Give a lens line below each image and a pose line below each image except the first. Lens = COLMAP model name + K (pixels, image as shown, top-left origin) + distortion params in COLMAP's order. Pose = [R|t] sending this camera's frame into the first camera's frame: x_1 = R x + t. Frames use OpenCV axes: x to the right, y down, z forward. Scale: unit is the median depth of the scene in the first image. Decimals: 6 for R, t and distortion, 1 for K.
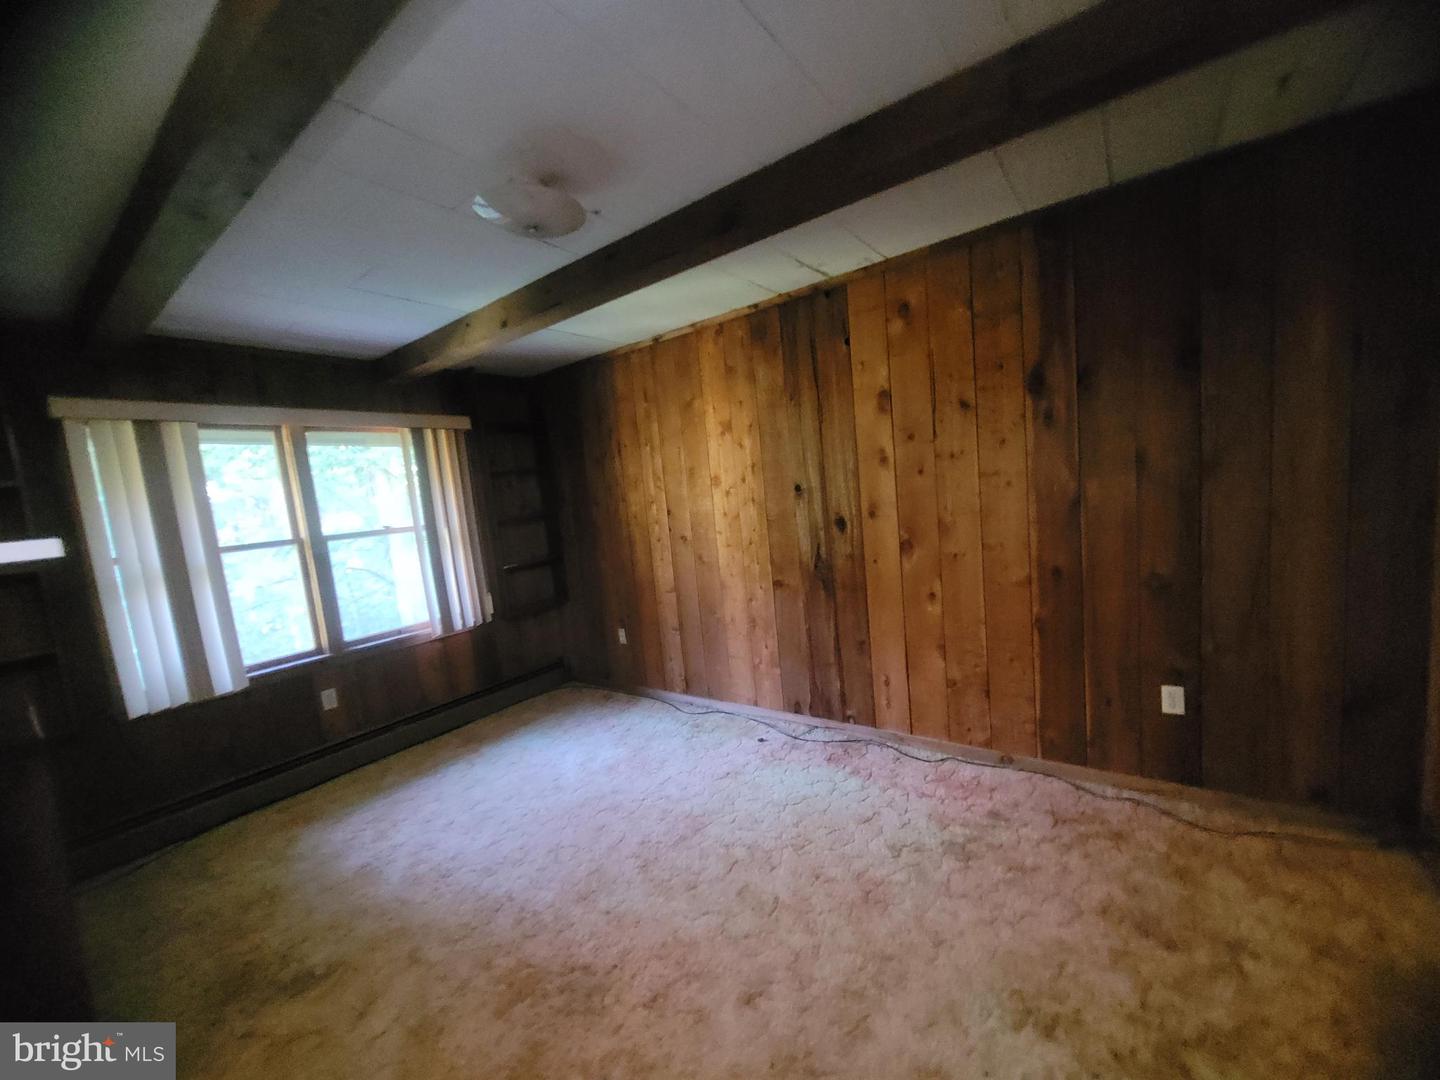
lens RADIAL K [[559.0, 0, 720.5], [0, 559.0, 551.0], [0, 0, 1]] dist [0.000407, -0.000236]
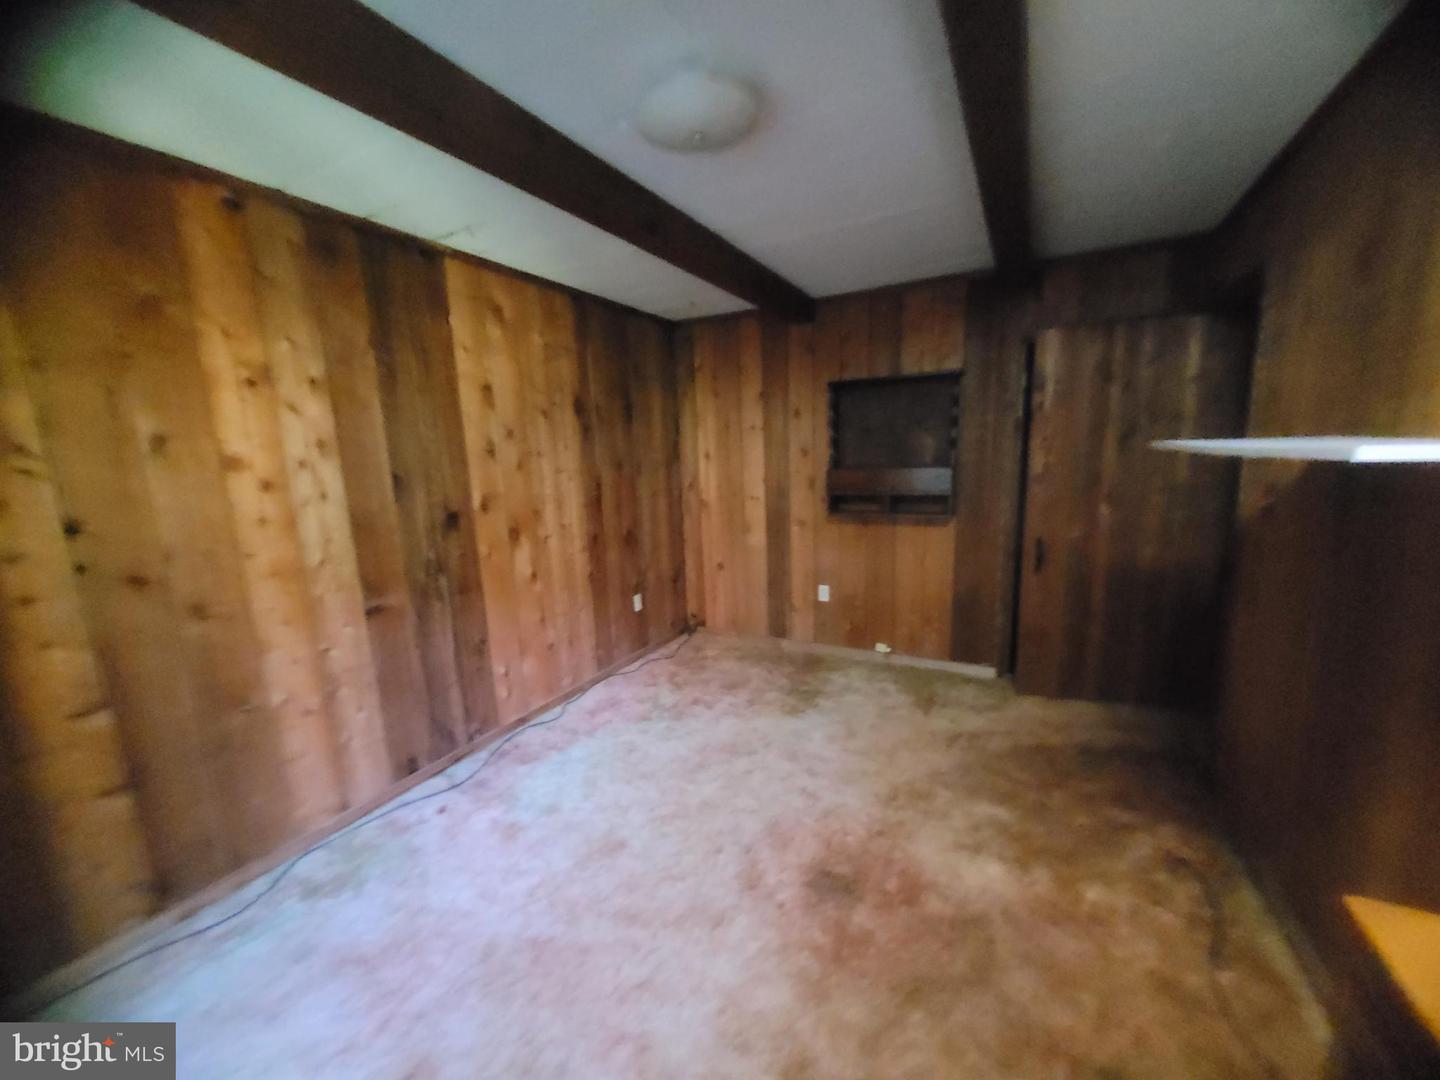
lens RADIAL K [[559.0, 0, 720.5], [0, 559.0, 551.0], [0, 0, 1]] dist [0.000407, -0.000236]
pose [[-0.133103, -0.075555, 0.988218, -0.729565], [0.156992, 0.982894, 0.096293, -0.019028], [-0.978589, 0.167959, -0.118965, 0.694115]]
